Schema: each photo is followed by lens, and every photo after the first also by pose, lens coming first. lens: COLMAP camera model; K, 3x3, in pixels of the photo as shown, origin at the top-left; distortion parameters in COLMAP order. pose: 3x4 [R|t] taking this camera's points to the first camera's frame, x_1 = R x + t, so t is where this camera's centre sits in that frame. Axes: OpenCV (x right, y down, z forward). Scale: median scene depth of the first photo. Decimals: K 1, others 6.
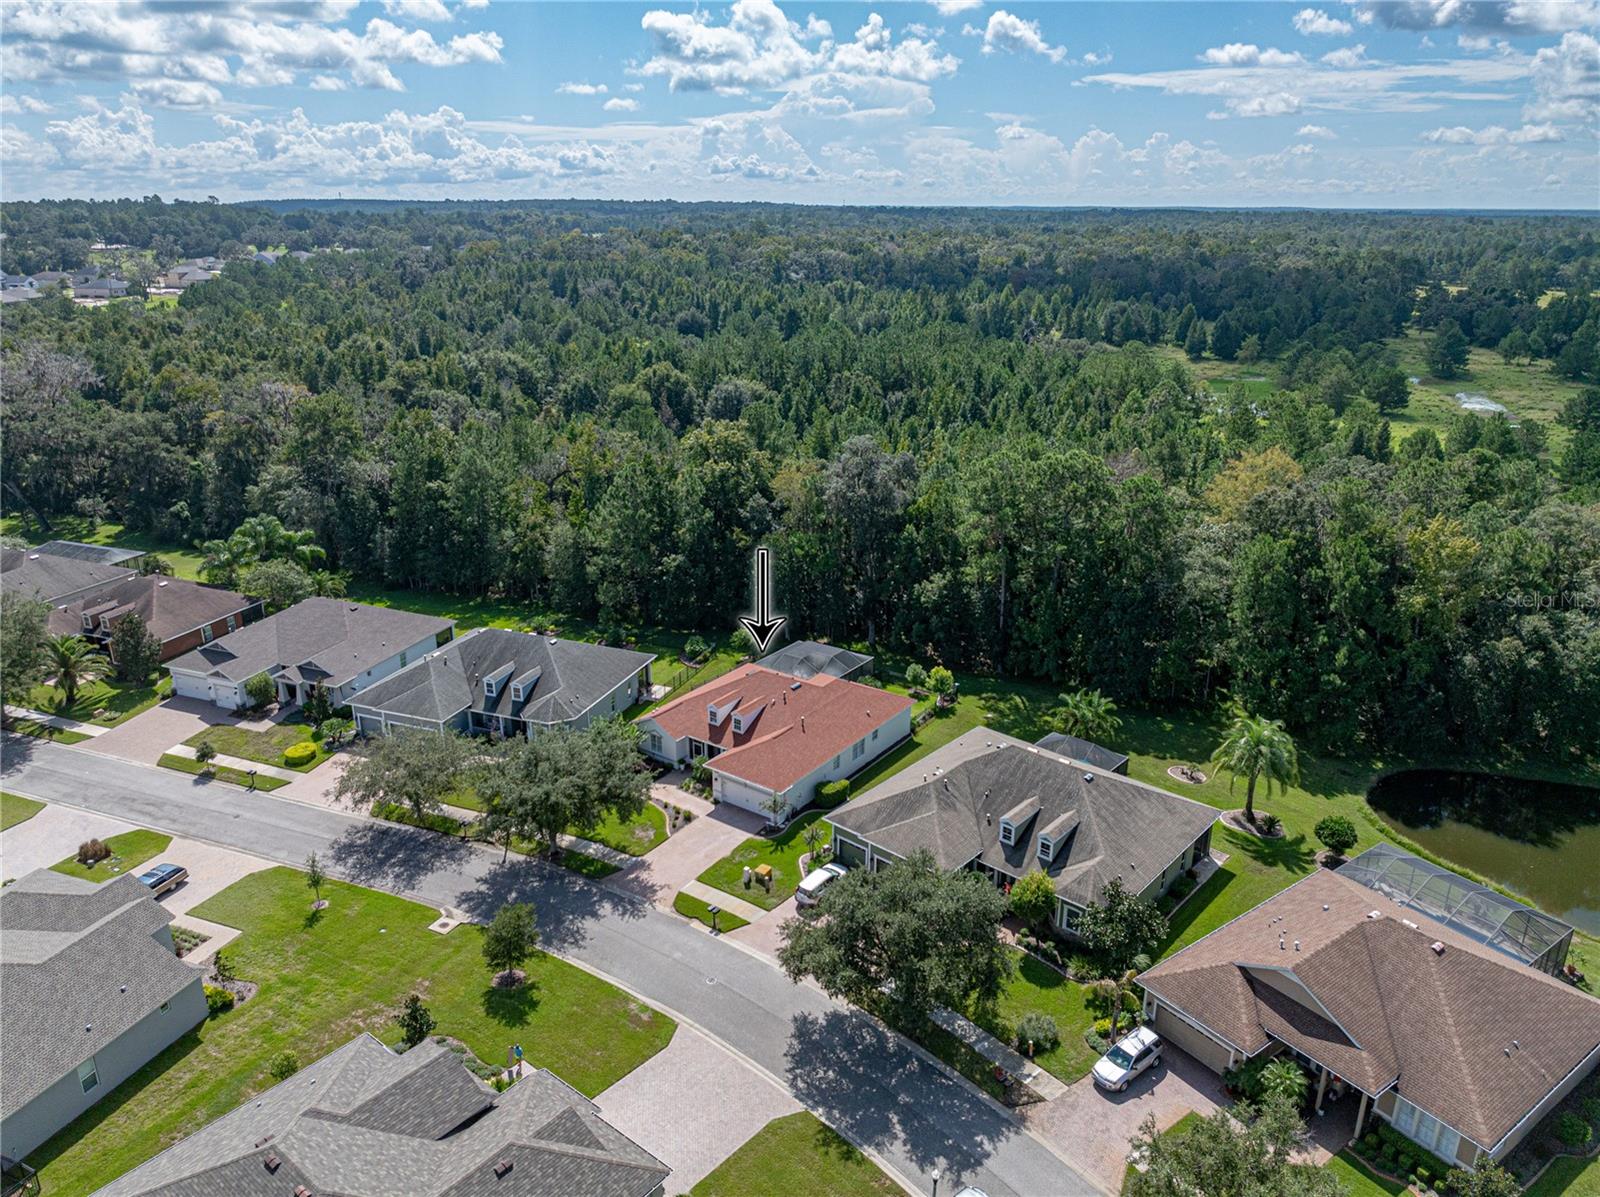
lens RADIAL K [[1118.1, 0, 800.0], [0, 1118.1, 598.5], [0, 0, 1]] dist [-0.029111, 0.018632]
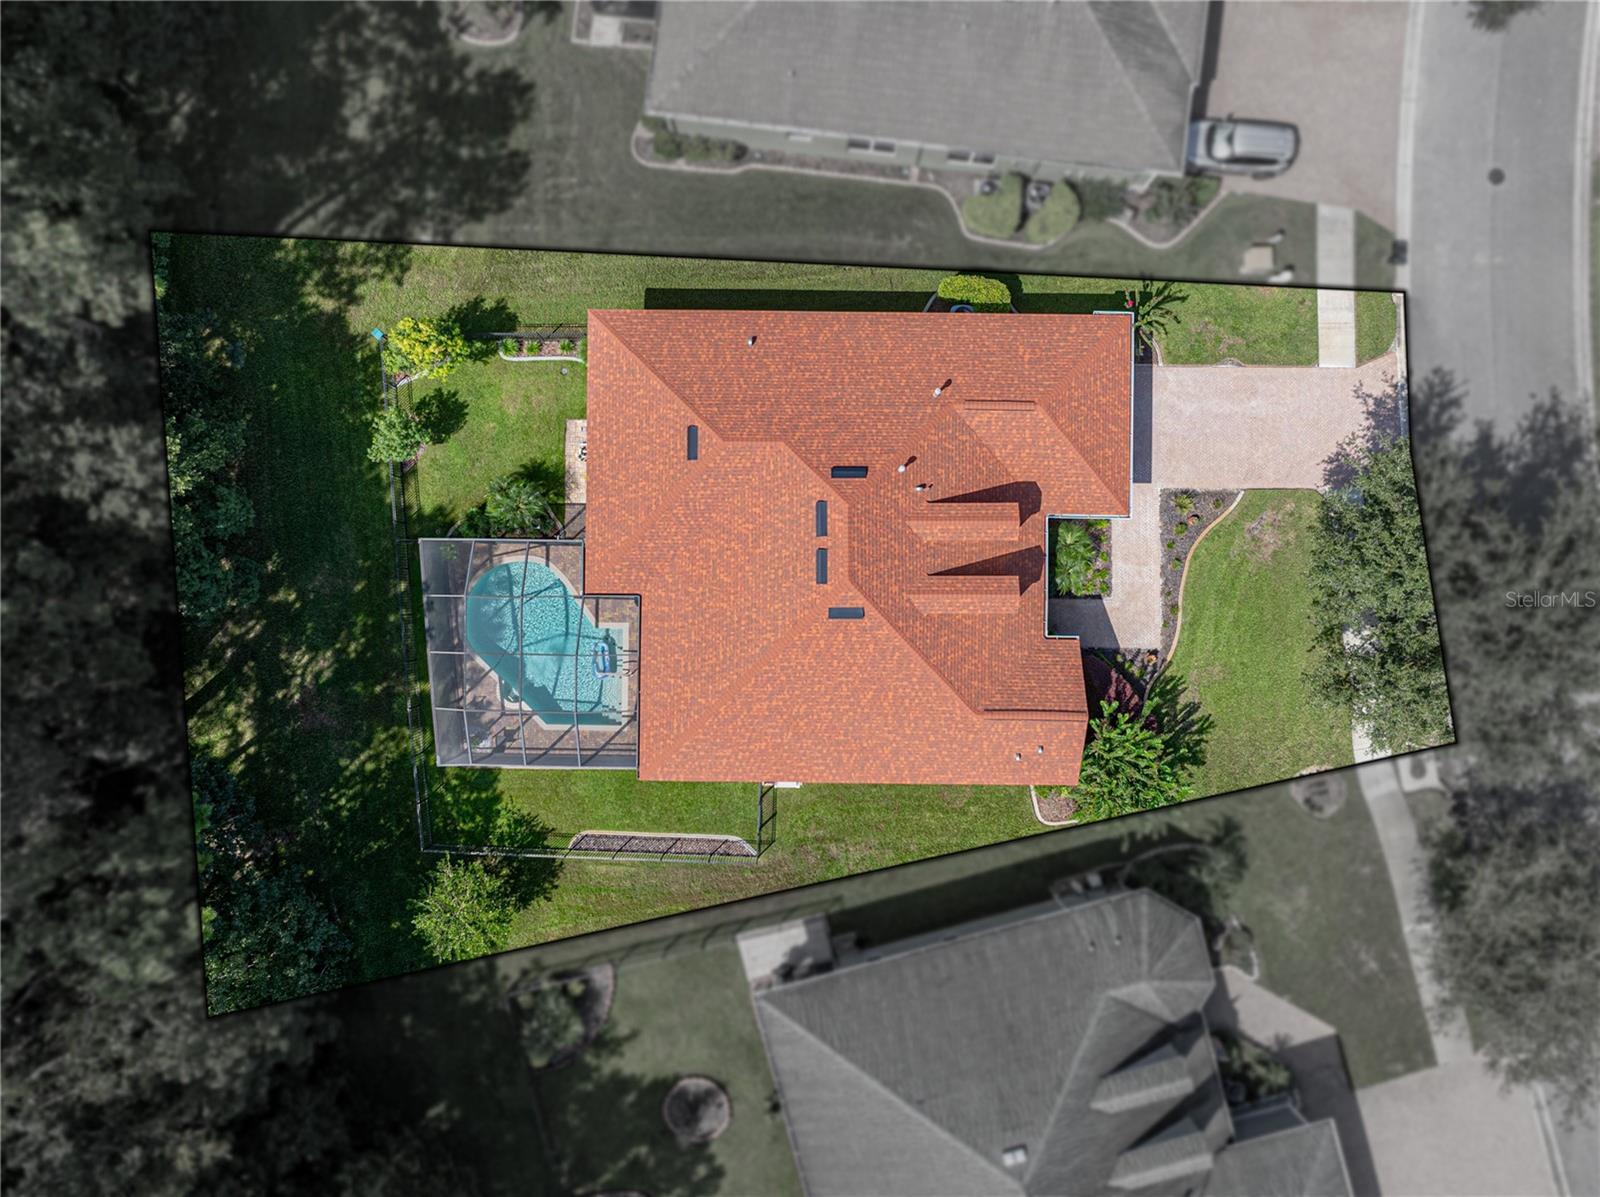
lens RADIAL K [[1118.1, 0, 800.0], [0, 1118.1, 598.5], [0, 0, 1]] dist [-0.029111, 0.018632]
pose [[-0.578516, -0.815668, -0.002214, -0.036179], [0.278870, -0.200339, 0.939200, -0.365295], [-0.766518, 0.542725, 0.343365, 1.031666]]
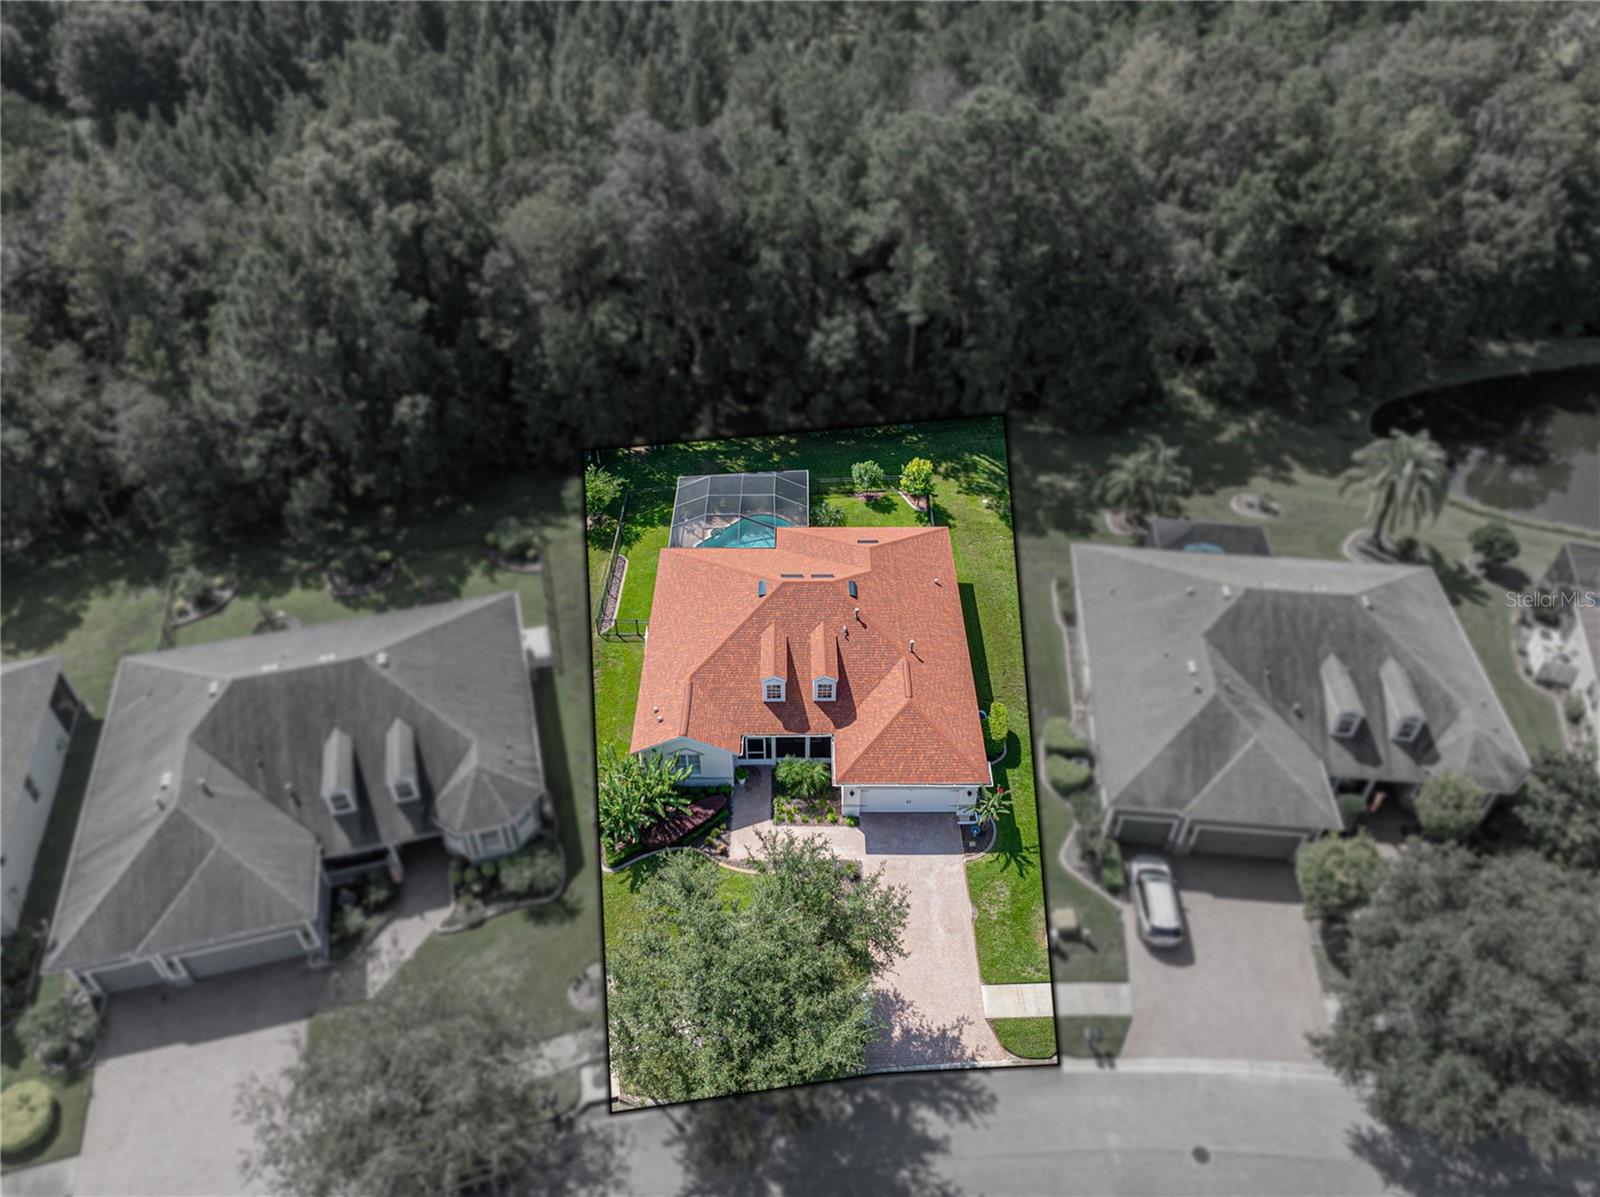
lens RADIAL K [[1118.1, 0, 800.0], [0, 1118.1, 598.5], [0, 0, 1]] dist [-0.029111, 0.018632]
pose [[0.809258, -0.383890, 0.444668, -0.358036], [0.197540, 0.890692, 0.409445, -0.208648], [-0.553244, -0.243507, 0.796634, 0.588314]]
